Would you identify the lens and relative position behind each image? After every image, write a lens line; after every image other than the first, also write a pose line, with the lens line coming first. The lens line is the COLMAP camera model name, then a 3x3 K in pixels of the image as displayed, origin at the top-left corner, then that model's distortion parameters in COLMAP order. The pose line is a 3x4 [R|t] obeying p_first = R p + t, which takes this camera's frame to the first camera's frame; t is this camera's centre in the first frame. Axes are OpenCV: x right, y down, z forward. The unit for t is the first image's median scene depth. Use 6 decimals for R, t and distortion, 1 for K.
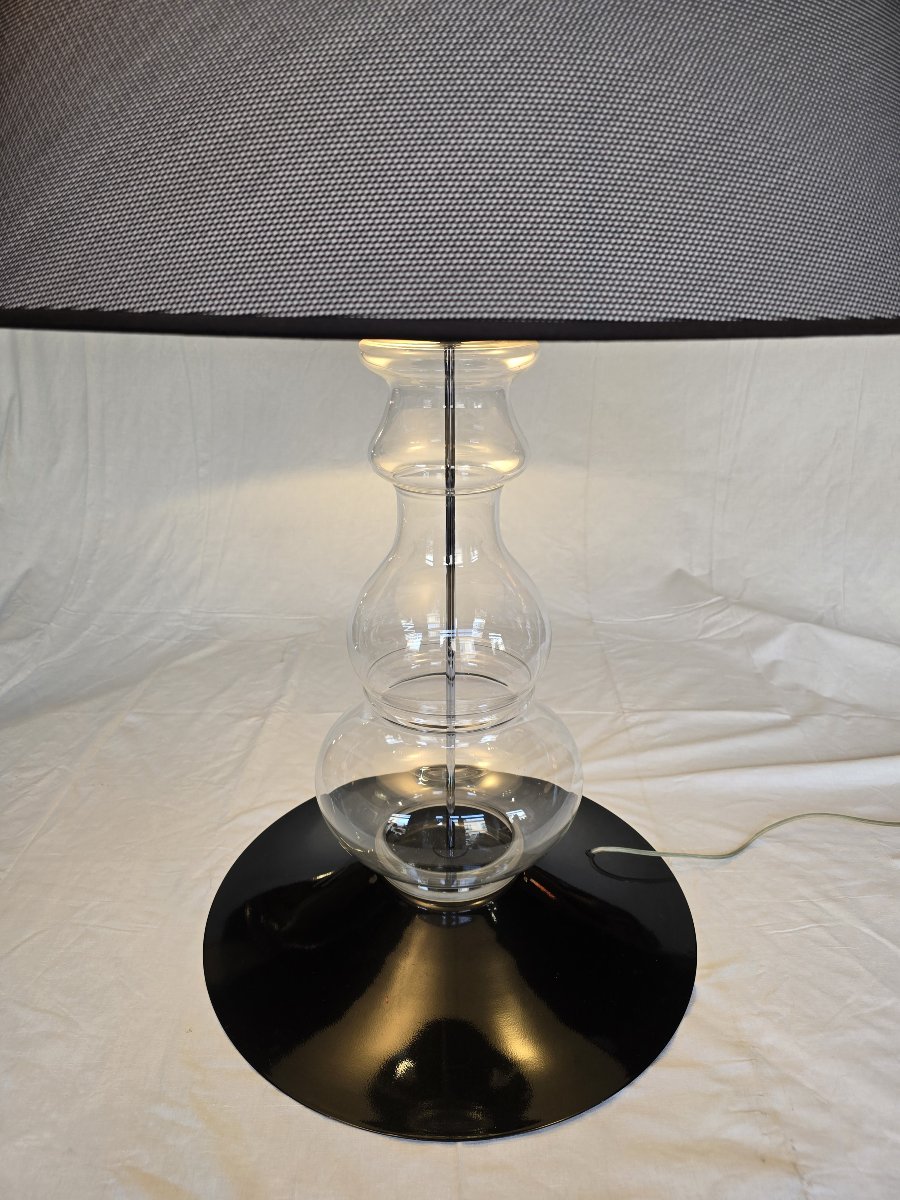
lens RADIAL K [[821.5, 0, 455.4], [0, 821.5, 621.3], [0, 0, 1]] dist [0.047513, -0.022376]
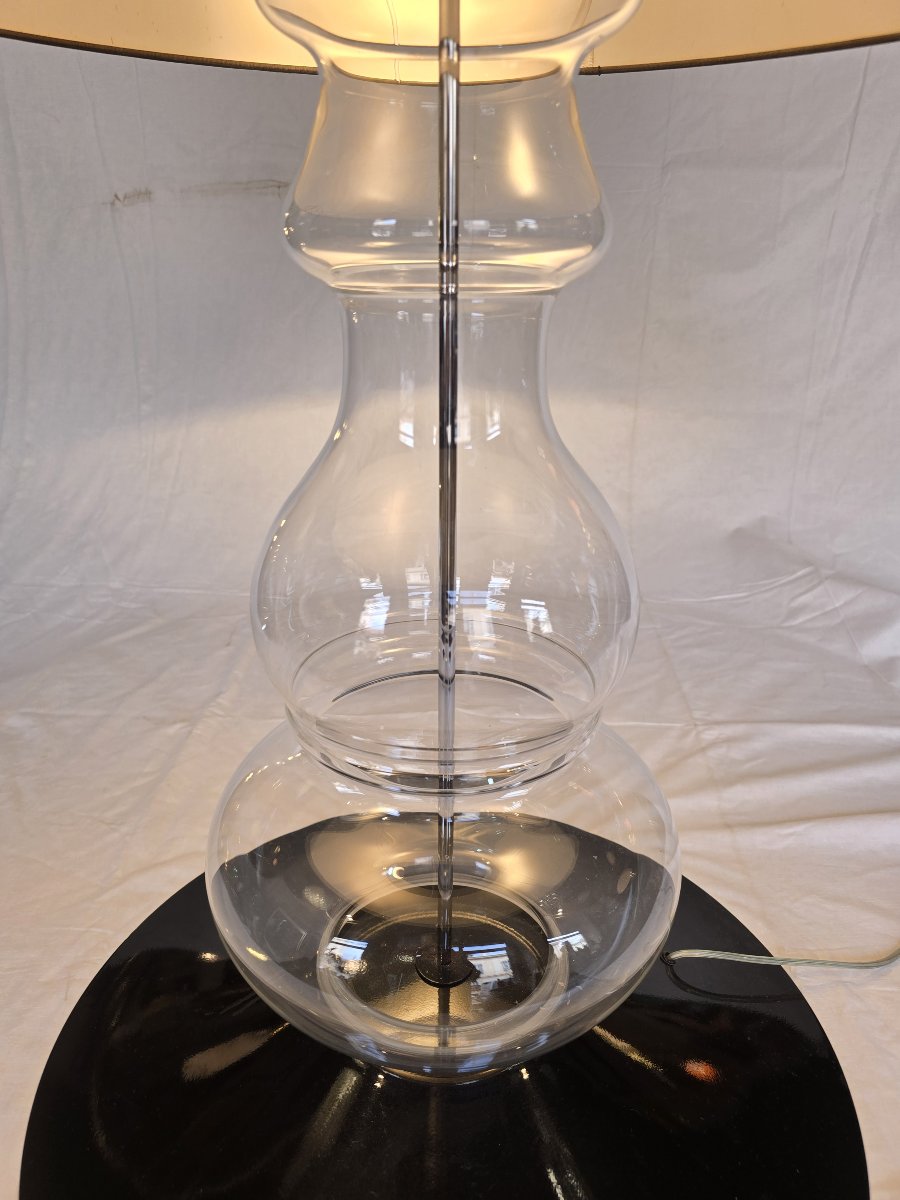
lens RADIAL K [[833.0, 0, 441.1], [0, 833.0, 615.4], [0, 0, 1]] dist [0.003859, -0.011792]
pose [[0.999541, 0.013790, -0.026969, 0.003258], [-0.013666, 0.999895, 0.004772, 0.016558], [0.027032, -0.004401, 0.999625, 0.308982]]
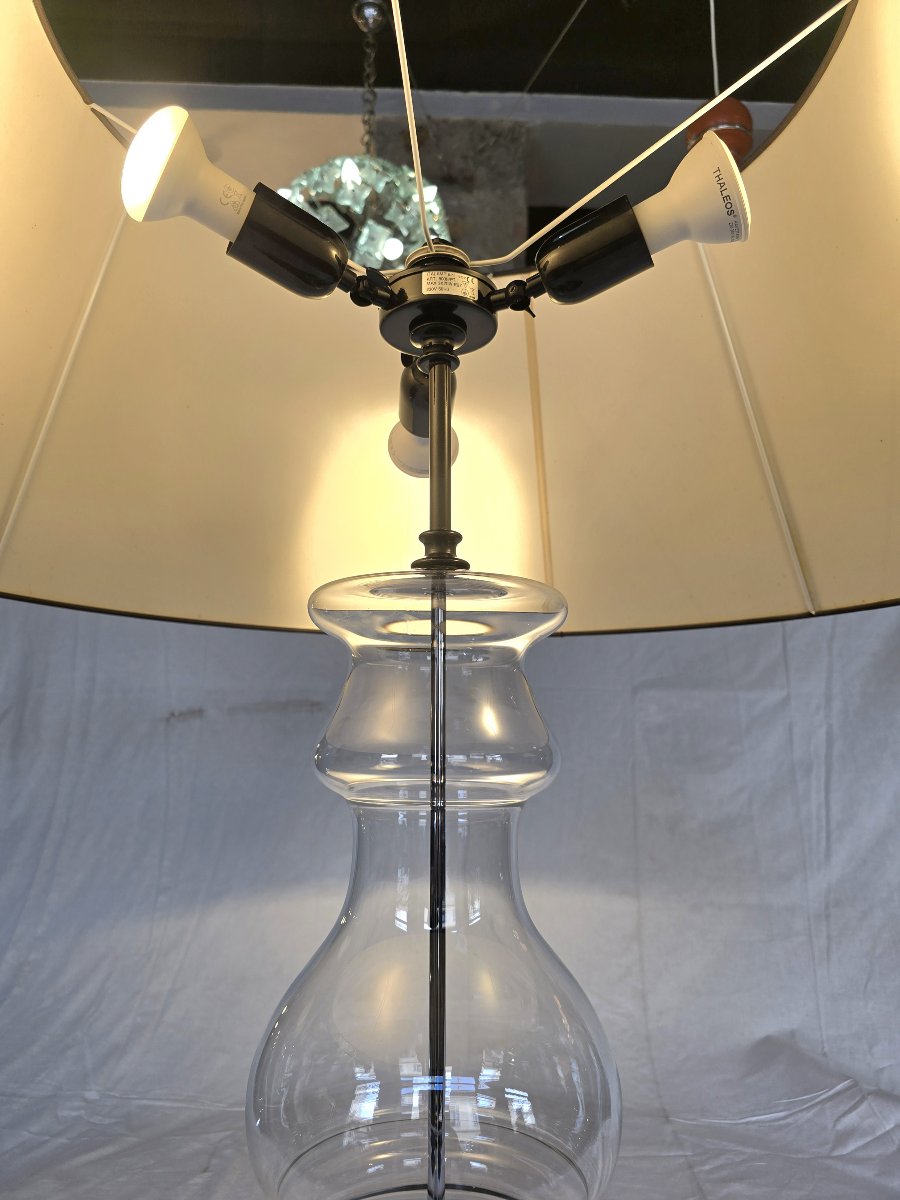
lens RADIAL K [[833.0, 0, 442.6], [0, 833.0, 587.1], [0, 0, 1]] dist [0.003859, -0.011792]
pose [[0.999088, -0.005263, -0.042372, 0.015132], [-0.019502, 0.826562, -0.562508, 0.034695], [0.037984, 0.562821, 0.825705, 0.237182]]
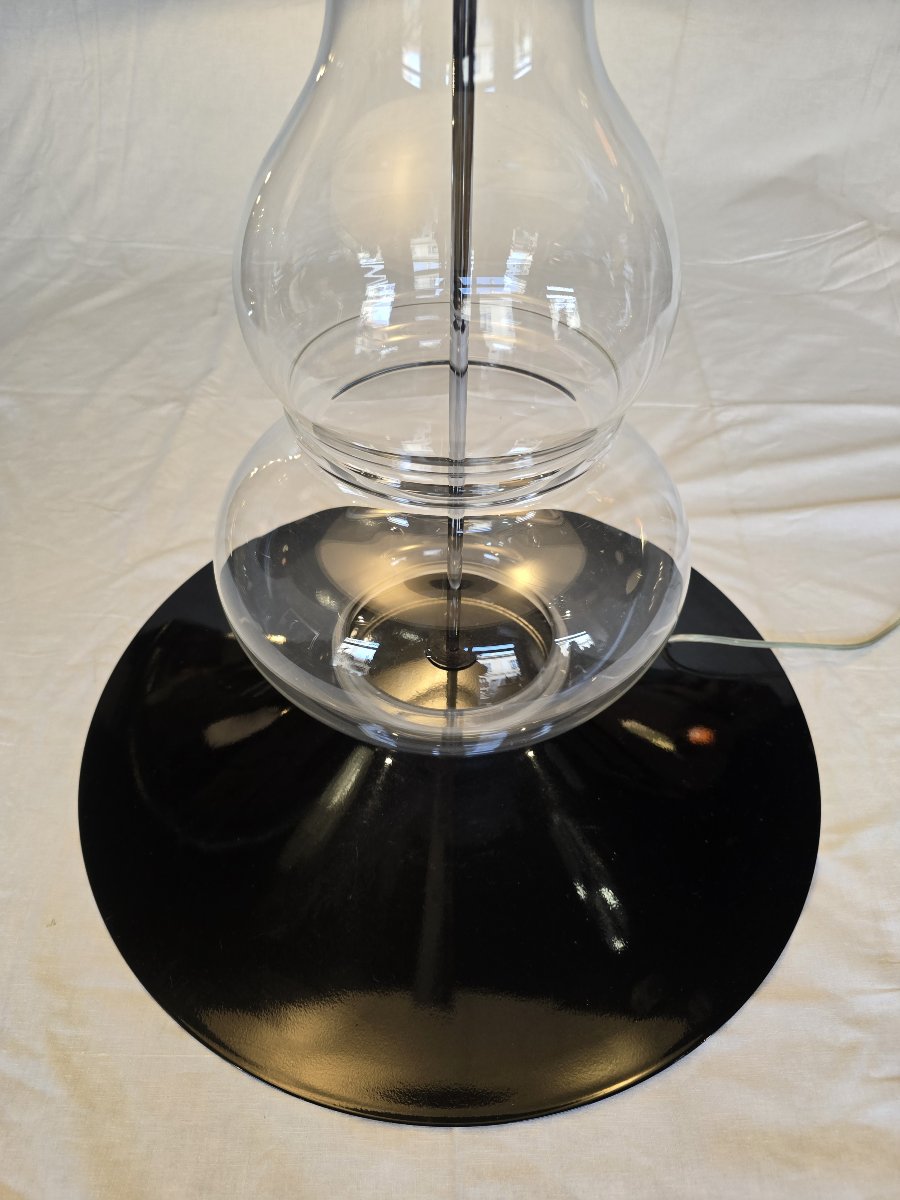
lens RADIAL K [[833.0, 0, 451.1], [0, 833.0, 611.5], [0, 0, 1]] dist [0.003859, -0.011792]
pose [[0.999717, 0.022007, -0.009009, -0.001760], [-0.016706, 0.919572, 0.392566, 0.000341], [0.016923, -0.392305, 0.919680, 0.335662]]
